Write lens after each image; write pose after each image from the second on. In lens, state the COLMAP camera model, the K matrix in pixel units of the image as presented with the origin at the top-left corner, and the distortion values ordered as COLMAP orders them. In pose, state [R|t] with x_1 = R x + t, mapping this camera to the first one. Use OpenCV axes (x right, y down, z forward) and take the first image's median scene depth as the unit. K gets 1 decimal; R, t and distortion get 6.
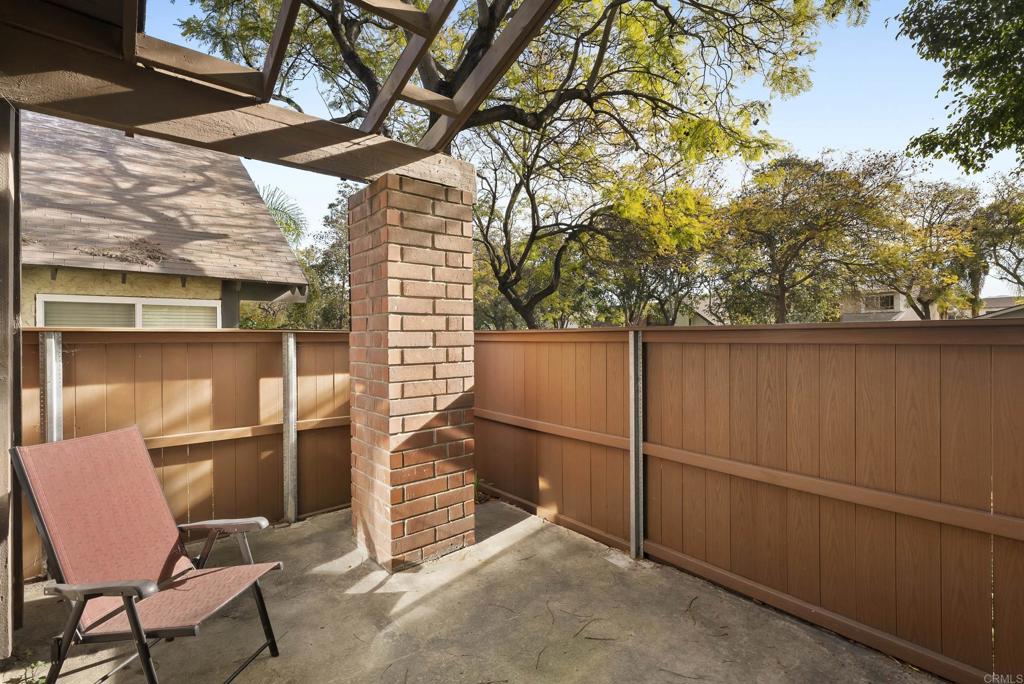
lens RADIAL K [[461.8, 0, 509.5], [0, 461.8, 338.4], [0, 0, 1]] dist [-0.002551, -0.000566]
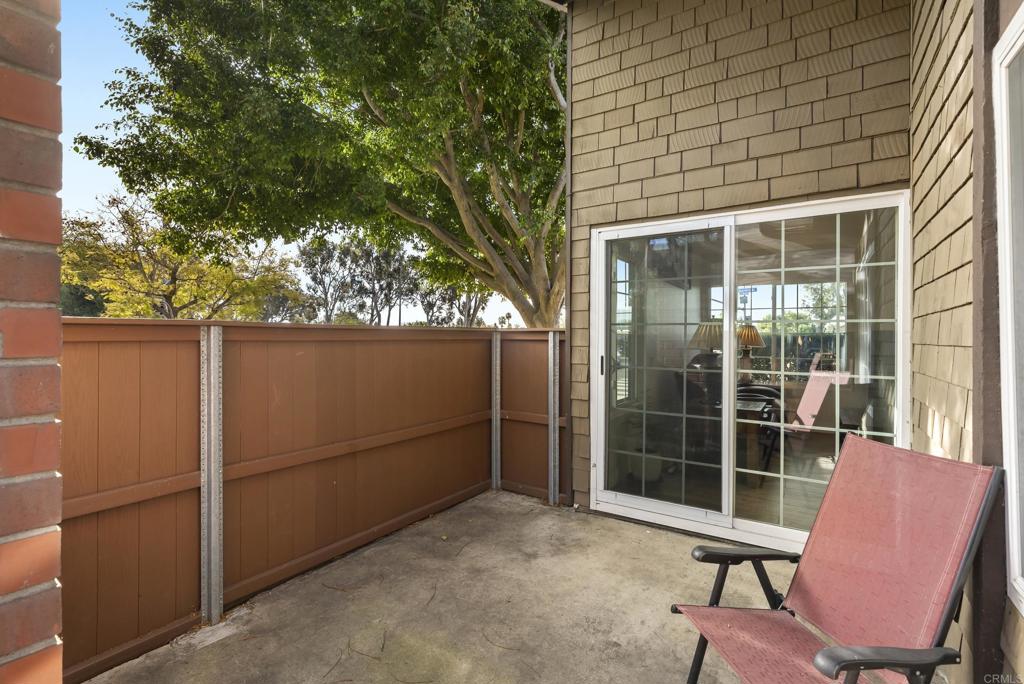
lens RADIAL K [[461.8, 0, 510.5], [0, 461.8, 337.5], [0, 0, 1]] dist [-0.002551, -0.000566]
pose [[-0.264533, -0.002029, 0.964374, -0.730753], [0.005884, 0.999976, 0.003718, -0.001488], [-0.964359, 0.006658, -0.264515, 0.876704]]
